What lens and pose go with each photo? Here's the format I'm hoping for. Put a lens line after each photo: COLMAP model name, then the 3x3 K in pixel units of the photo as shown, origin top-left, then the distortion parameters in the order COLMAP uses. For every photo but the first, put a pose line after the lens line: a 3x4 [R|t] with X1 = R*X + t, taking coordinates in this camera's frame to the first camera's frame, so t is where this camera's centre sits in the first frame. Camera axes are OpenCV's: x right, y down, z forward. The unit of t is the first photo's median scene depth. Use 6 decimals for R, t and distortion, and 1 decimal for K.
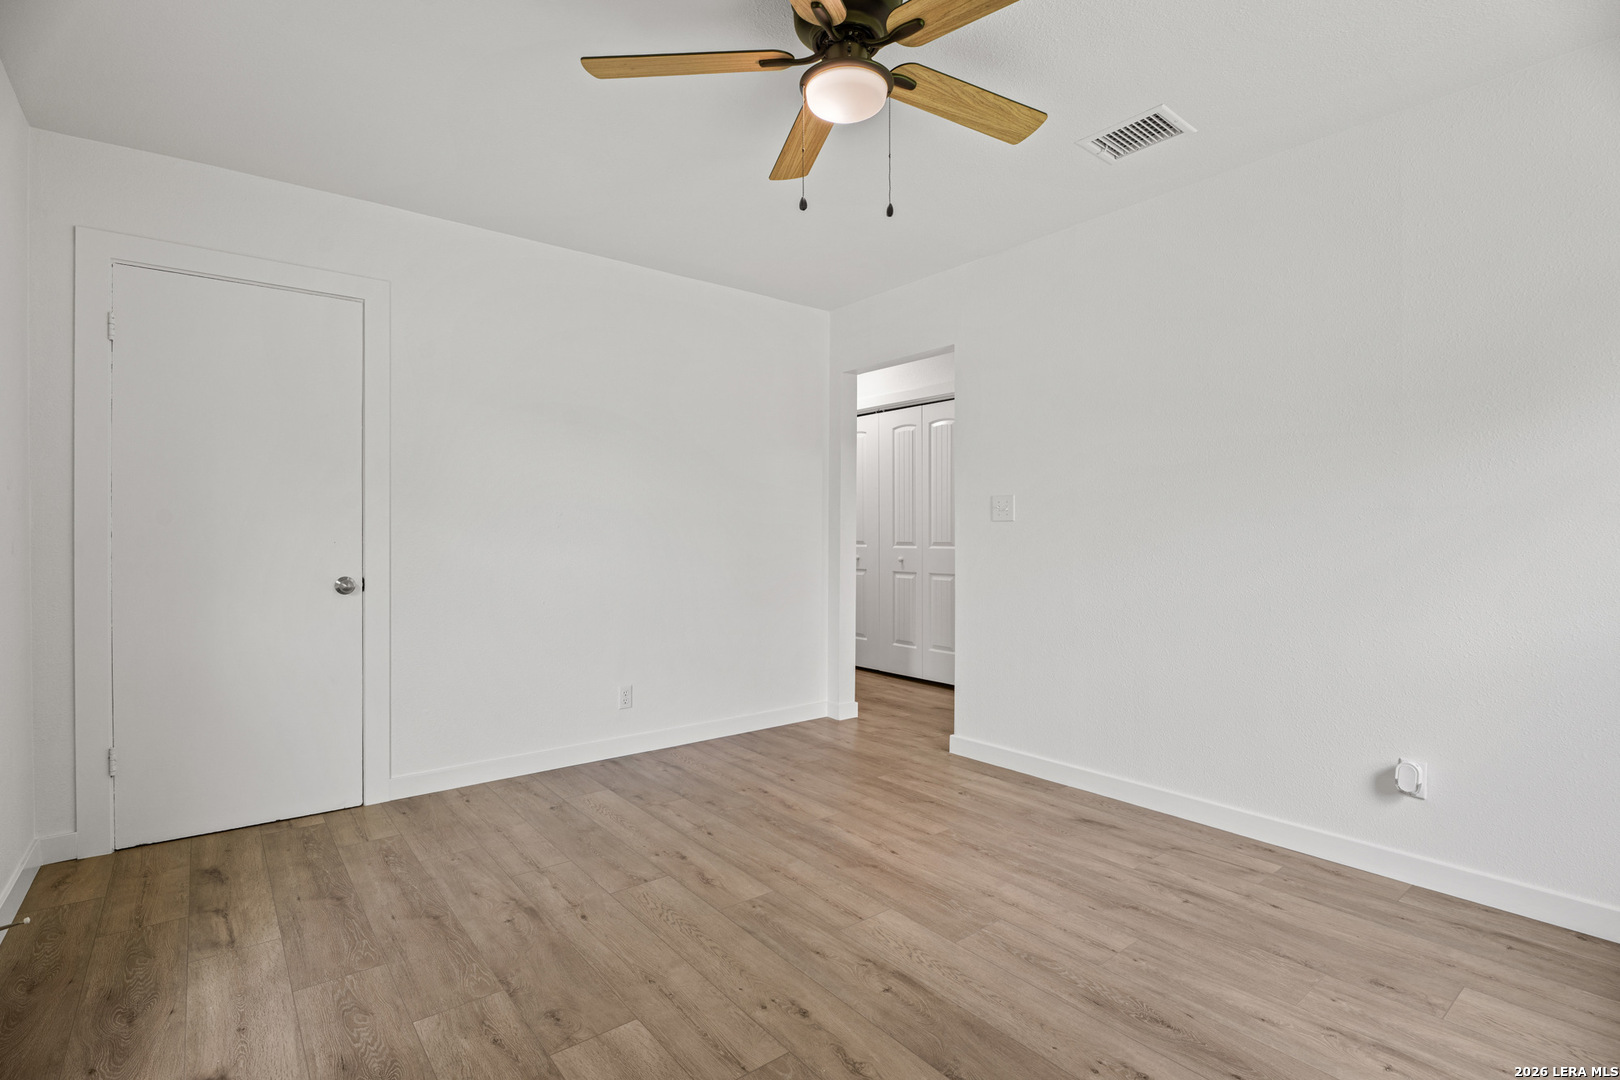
lens RADIAL K [[771.1, 0, 810.0], [0, 771.1, 540.0], [0, 0, 1]] dist [-0.003262, -0.000946]
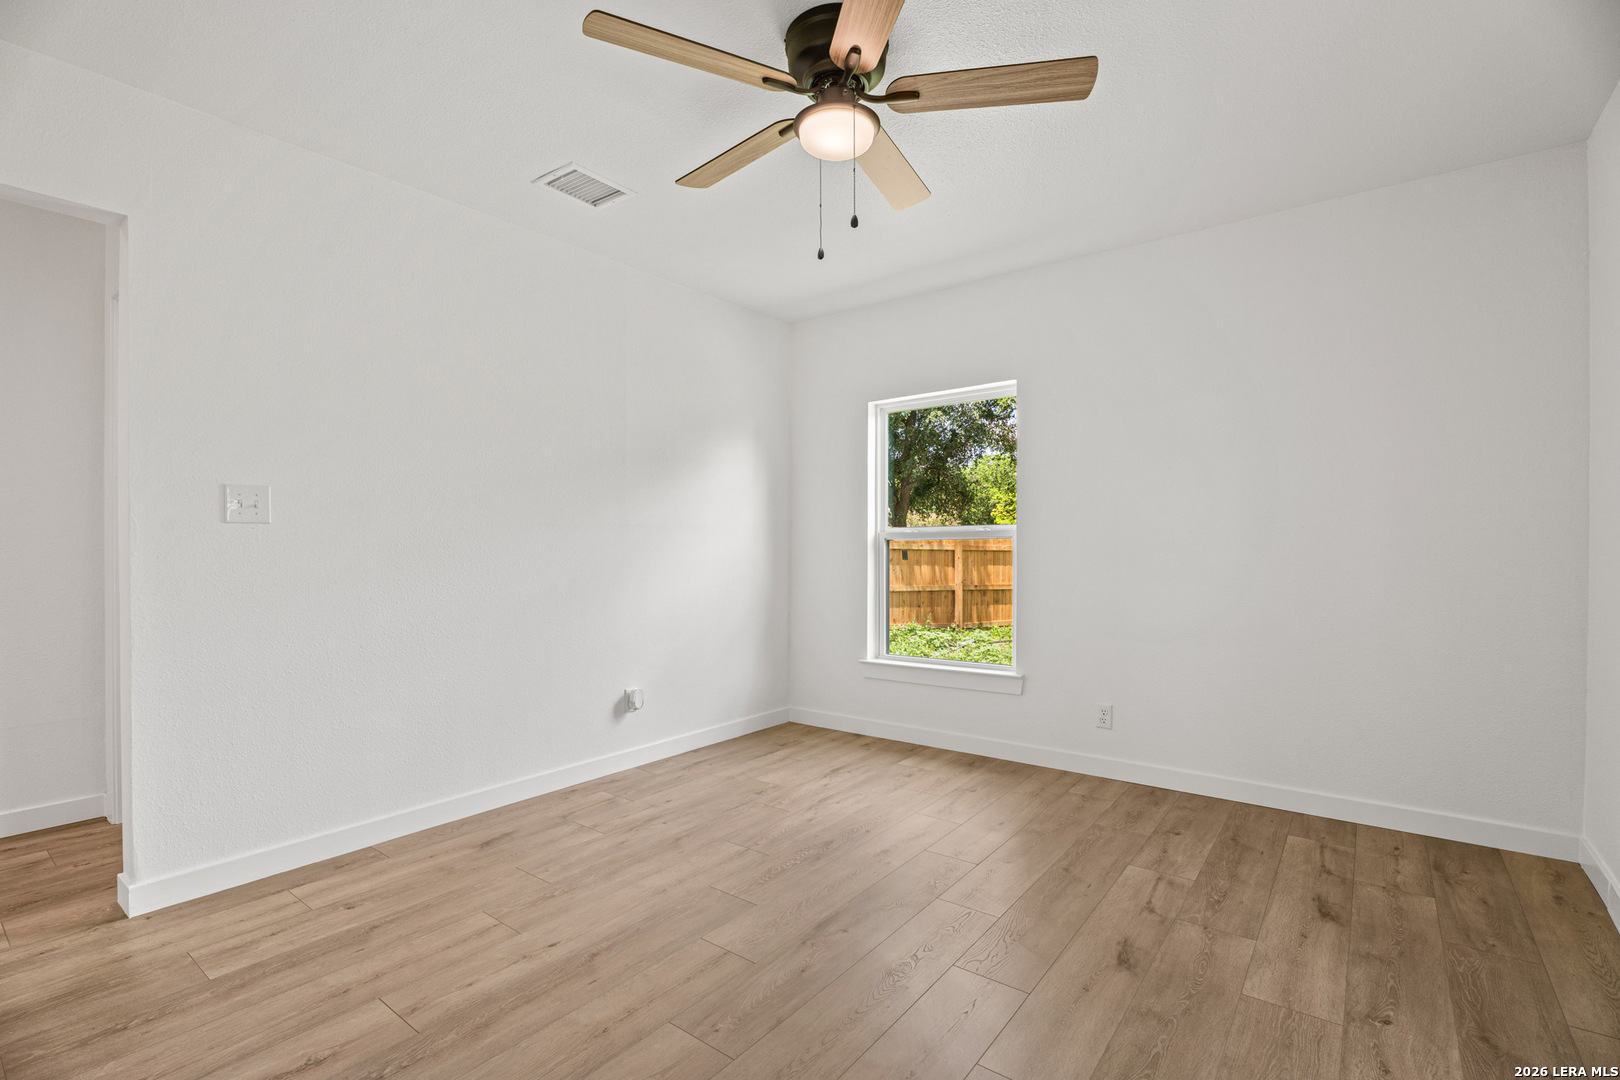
lens RADIAL K [[747.2, 0, 791.7], [0, 747.2, 540.5], [0, 0, 1]] dist [-0.015972, 0.000402]
pose [[-0.229346, 0.005043, 0.973332, -0.749596], [0.008323, 0.999960, -0.003220, -0.003016], [-0.973309, 0.007363, -0.229379, 1.019479]]
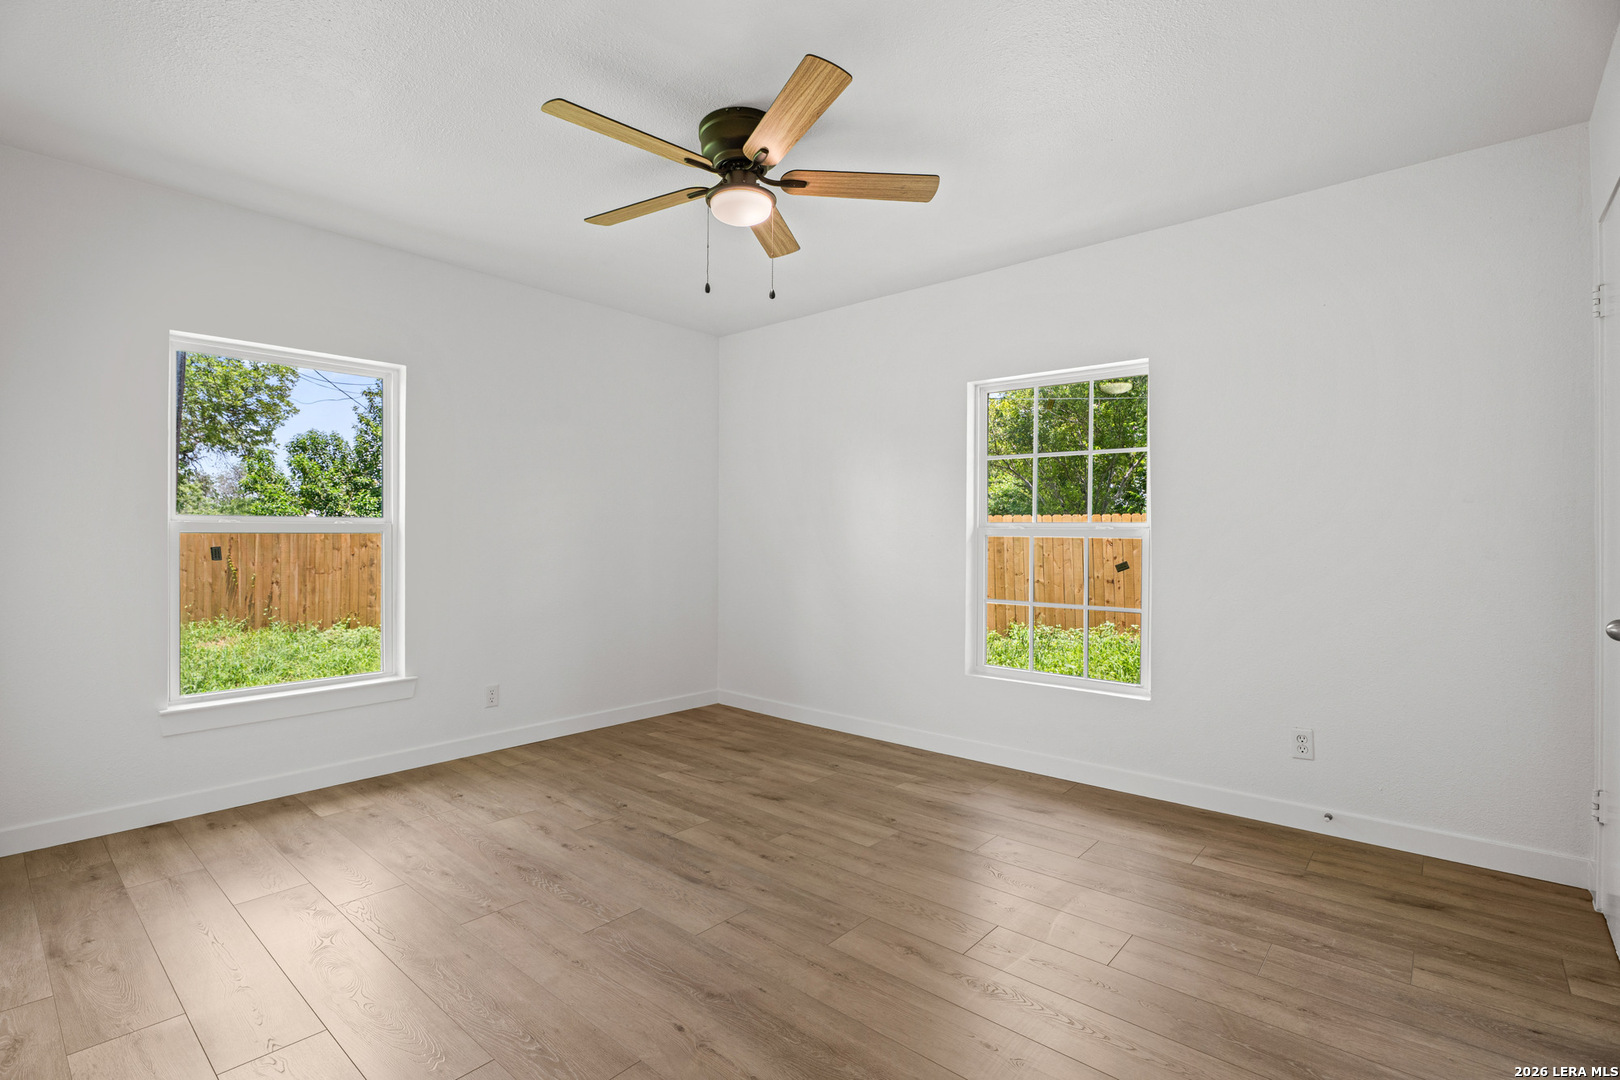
lens RADIAL K [[746.3, 0, 810.0], [0, 746.3, 540.0], [0, 0, 1]] dist [-0.019515, 0.000317]
pose [[-0.982351, -0.005537, -0.186965, 0.130701], [-0.006845, 0.999956, 0.006352, -0.012116], [0.186922, 0.007519, -0.982346, 1.781409]]
